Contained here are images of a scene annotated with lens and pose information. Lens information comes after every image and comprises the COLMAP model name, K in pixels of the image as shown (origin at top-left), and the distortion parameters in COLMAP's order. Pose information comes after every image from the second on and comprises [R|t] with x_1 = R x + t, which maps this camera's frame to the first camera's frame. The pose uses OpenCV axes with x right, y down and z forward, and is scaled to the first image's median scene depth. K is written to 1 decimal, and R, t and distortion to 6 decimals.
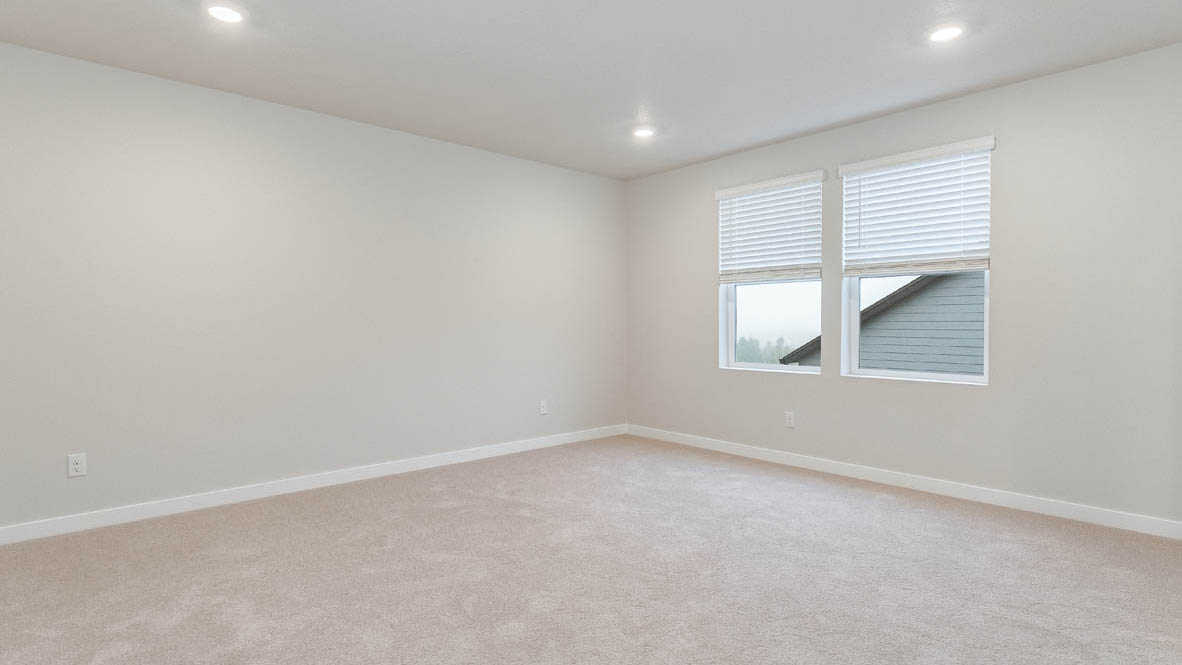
lens RADIAL K [[600.6, 0, 591.0], [0, 600.6, 332.5], [0, 0, 1]] dist [0.001684, 0.000285]
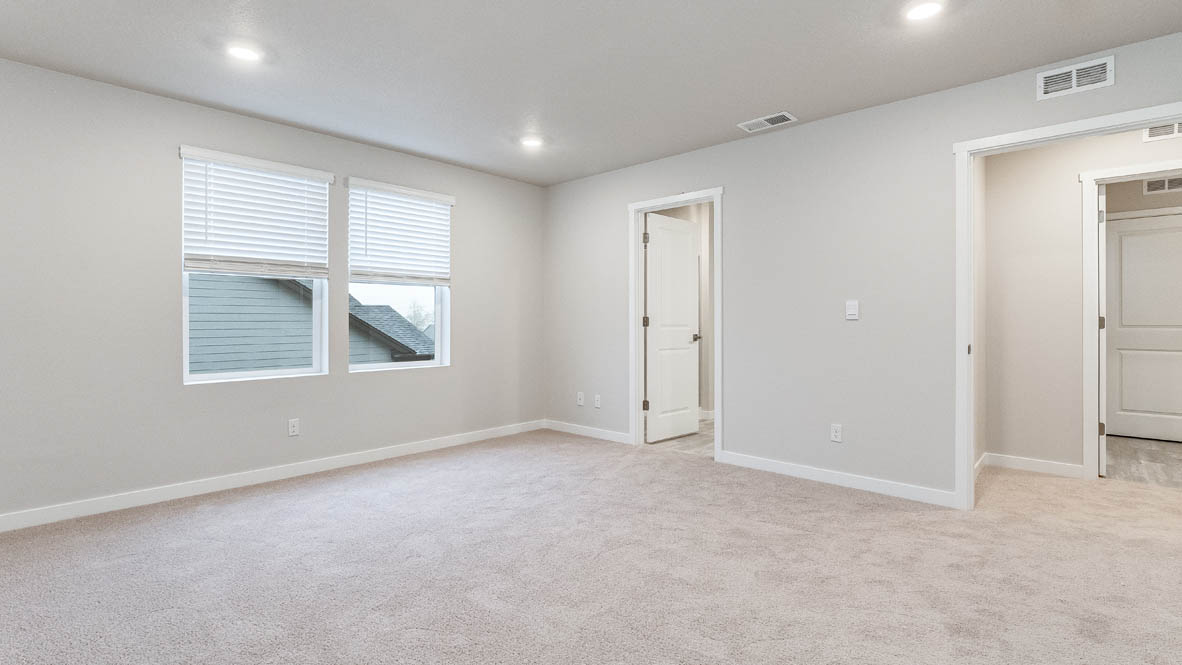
lens RADIAL K [[545.7, 0, 587.8], [0, 545.7, 320.5], [0, 0, 1]] dist [-0.000412, -0.000083]
pose [[-0.079768, 0.002523, 0.996810, -0.608390], [0.018155, 0.999835, -0.001078, -0.011886], [-0.996648, 0.018011, -0.079800, 0.679448]]
